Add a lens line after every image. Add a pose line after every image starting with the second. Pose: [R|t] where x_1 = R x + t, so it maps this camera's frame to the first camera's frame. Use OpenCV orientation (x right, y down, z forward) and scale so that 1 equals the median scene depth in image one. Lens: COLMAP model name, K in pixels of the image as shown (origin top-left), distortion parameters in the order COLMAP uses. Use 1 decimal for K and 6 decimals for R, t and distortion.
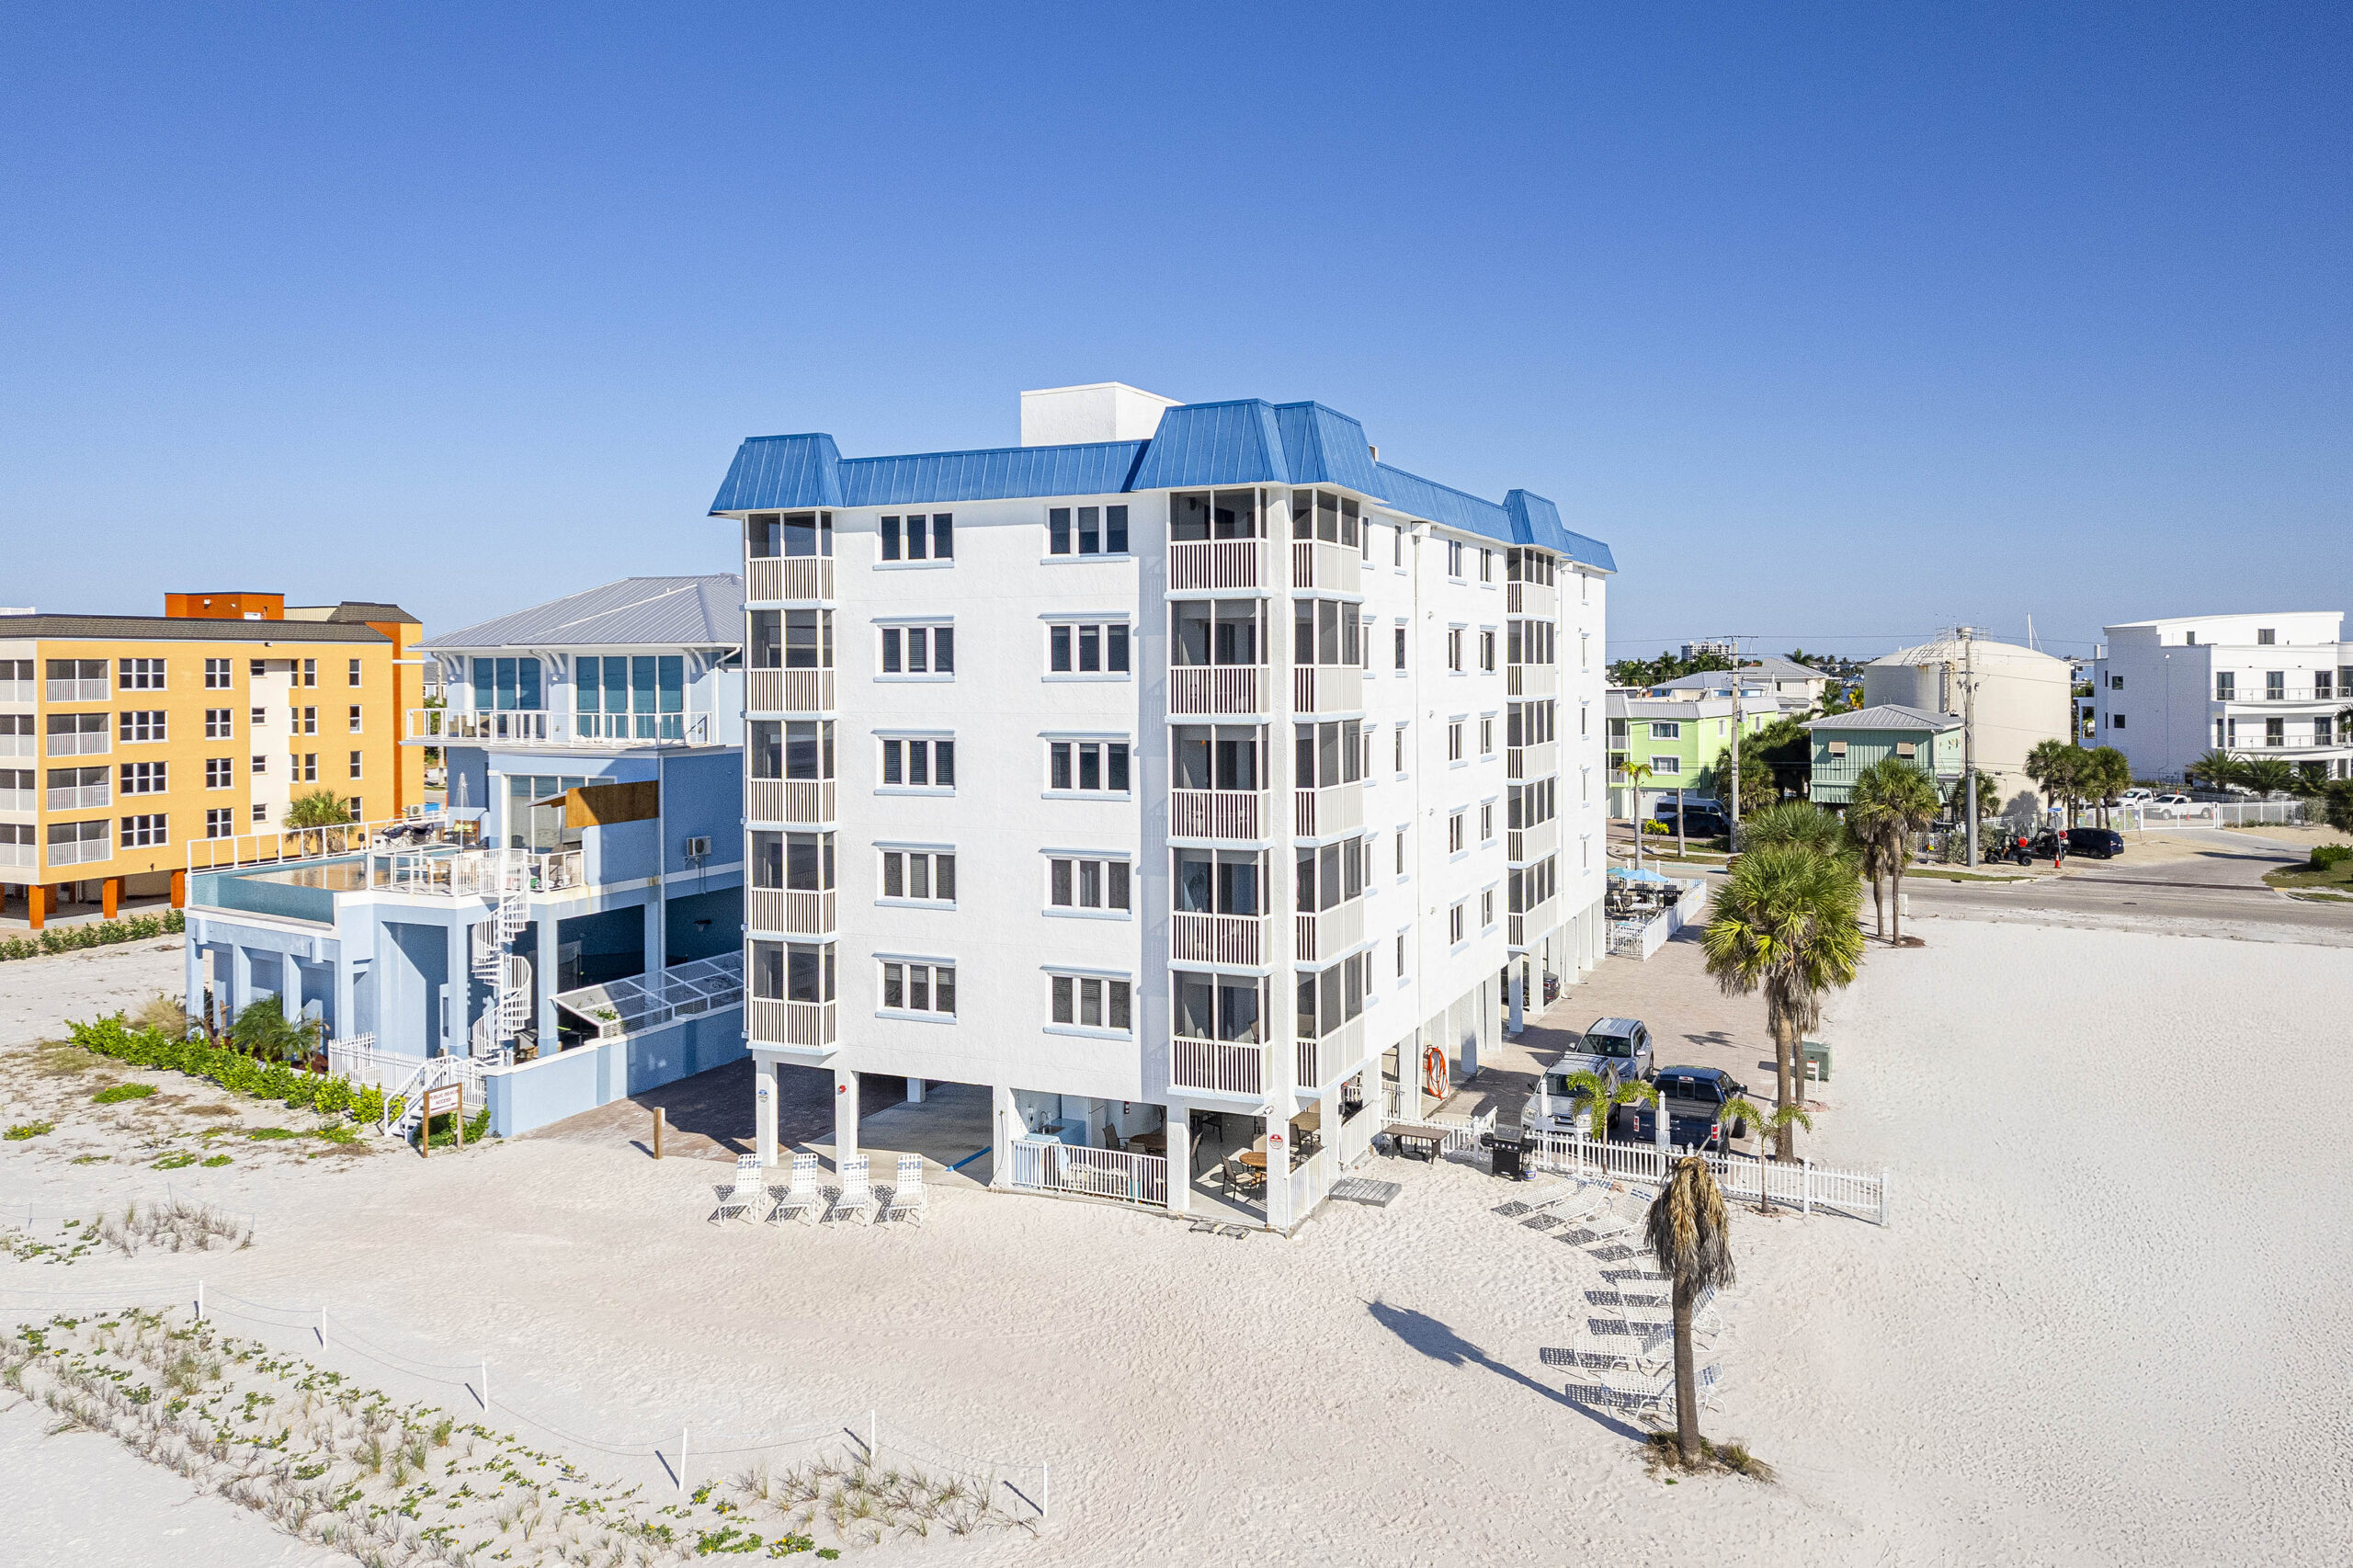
lens RADIAL K [[1456.9, 0, 1255.6], [0, 1456.9, 708.0], [0, 0, 1]] dist [0.006554, -0.000358]
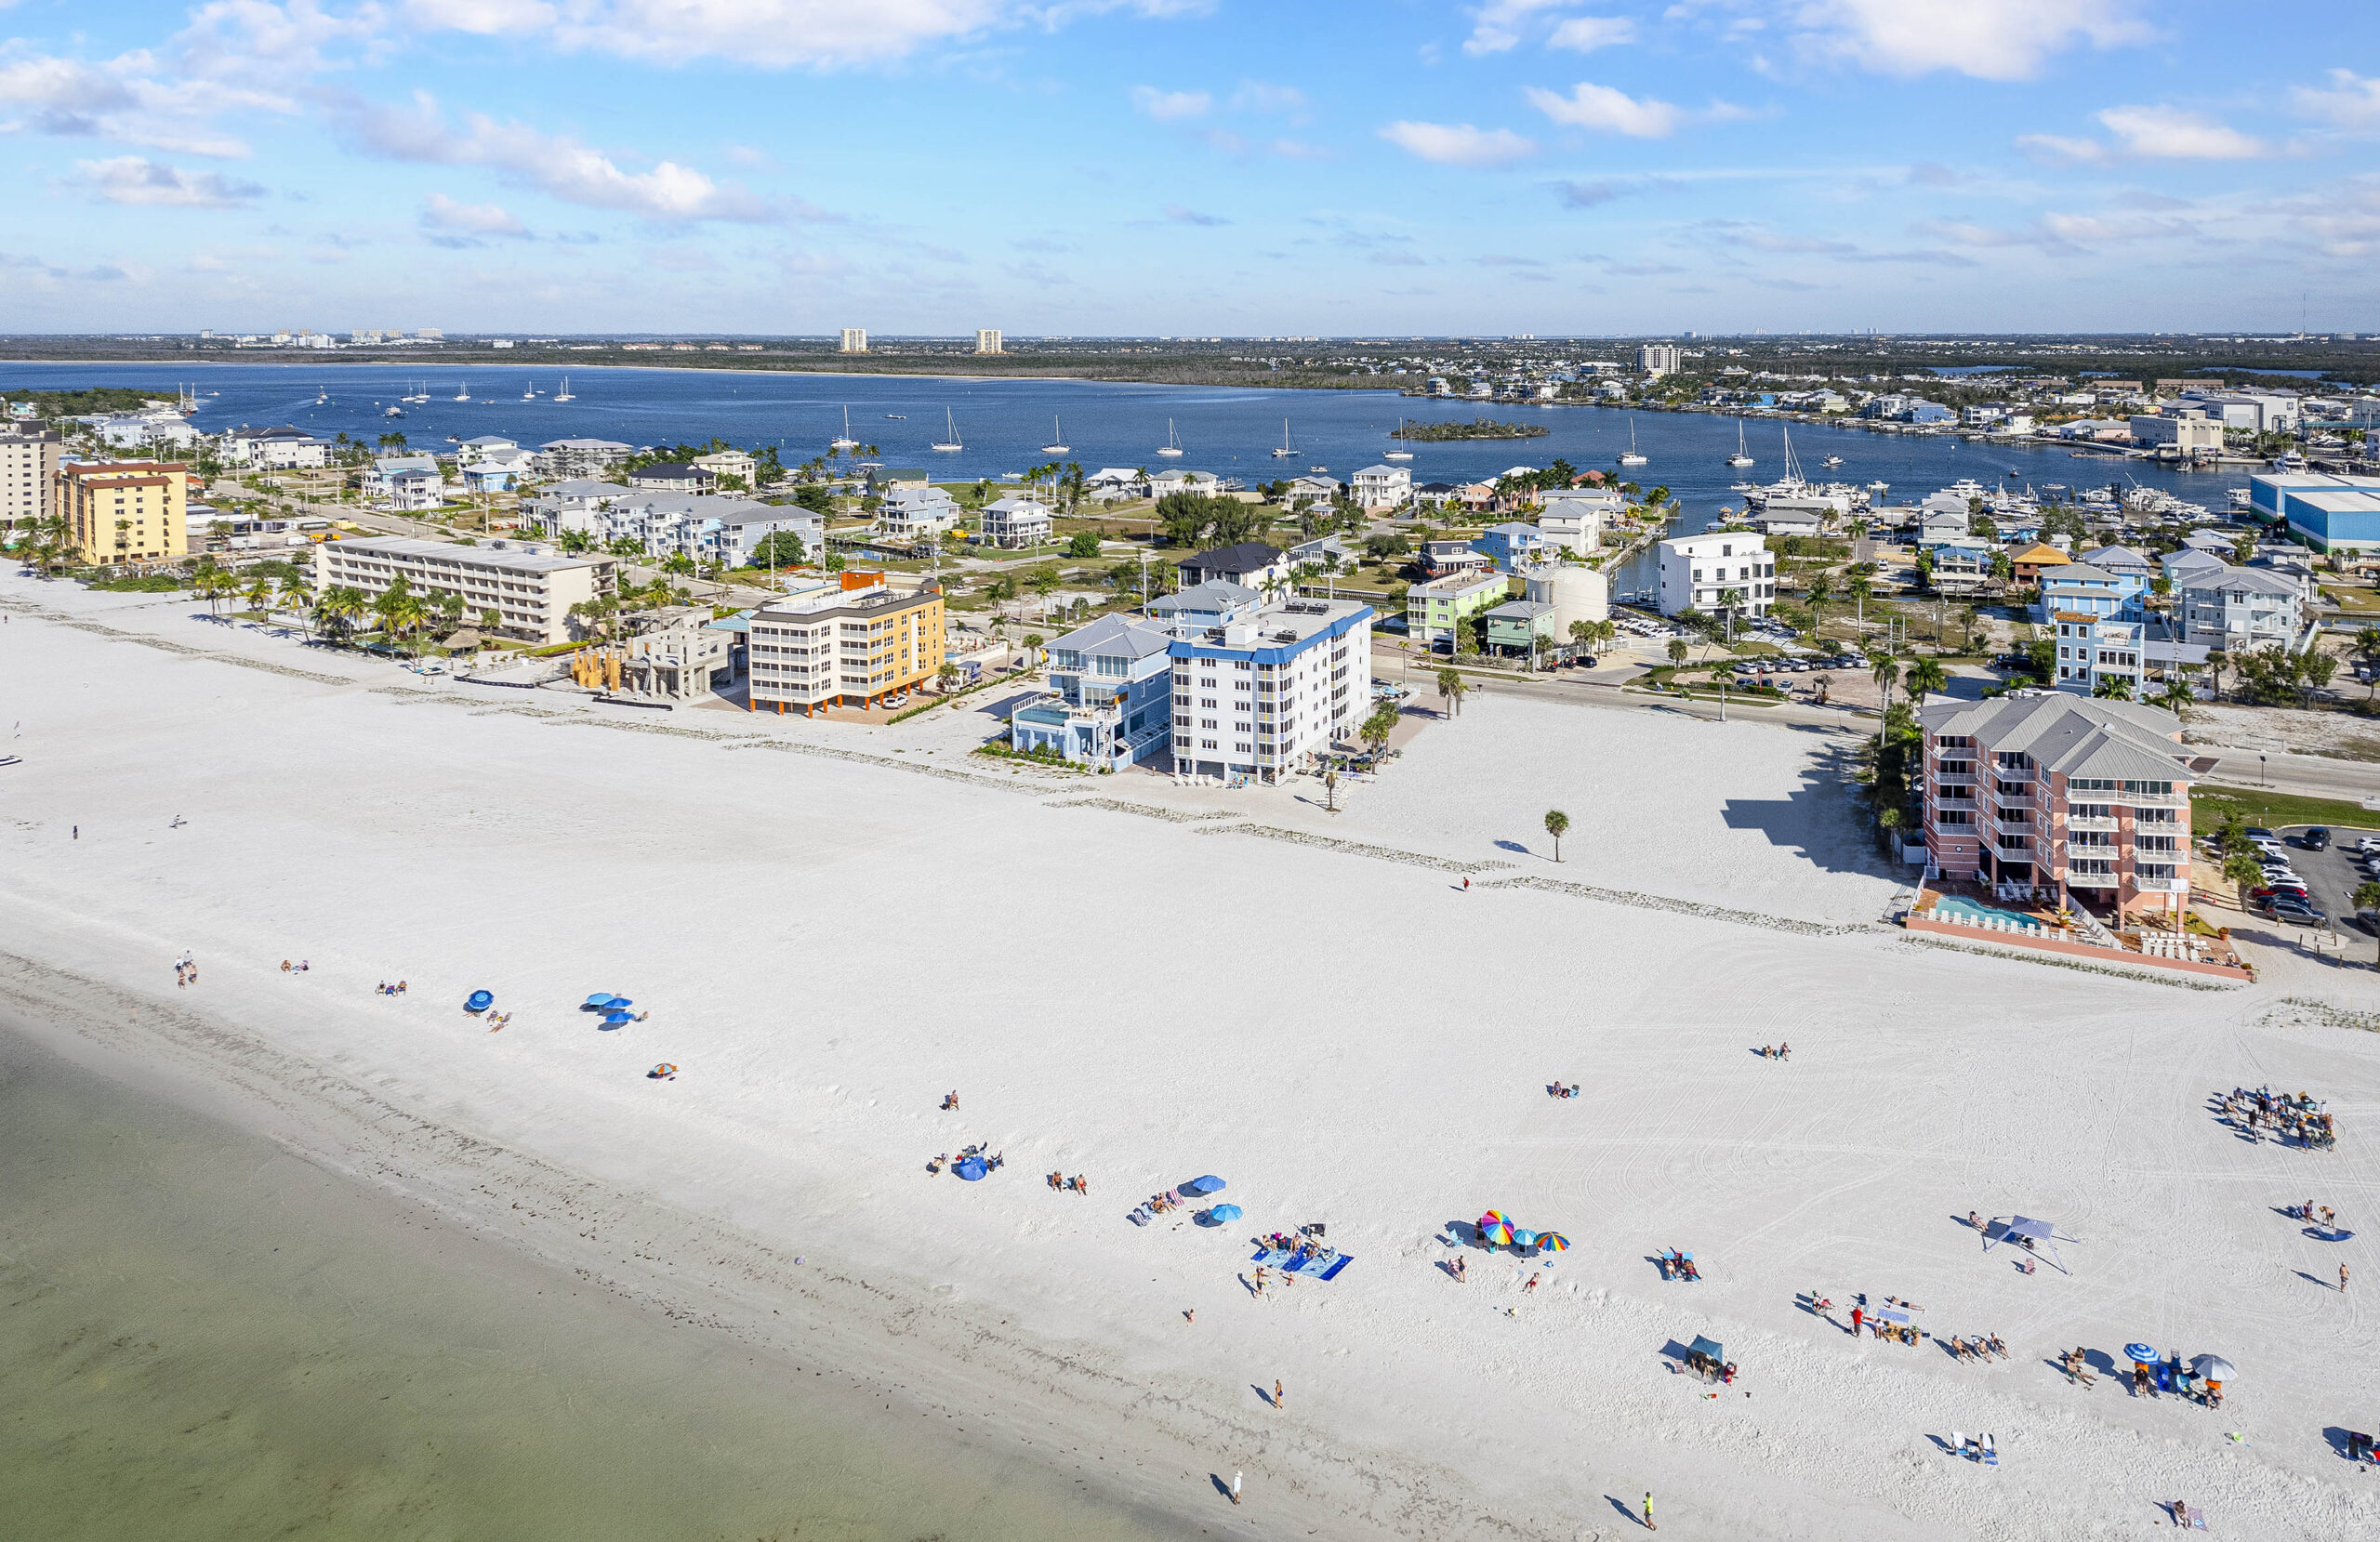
lens RADIAL K [[1535.8, 0, 1188.4], [0, 1535.8, 769.7], [0, 0, 1]] dist [-0.000766, -0.000027]
pose [[0.999110, -0.009343, -0.041141, -0.078361], [0.020421, 0.960419, 0.277809, -1.281625], [0.036918, -0.278402, 0.959755, -4.414588]]
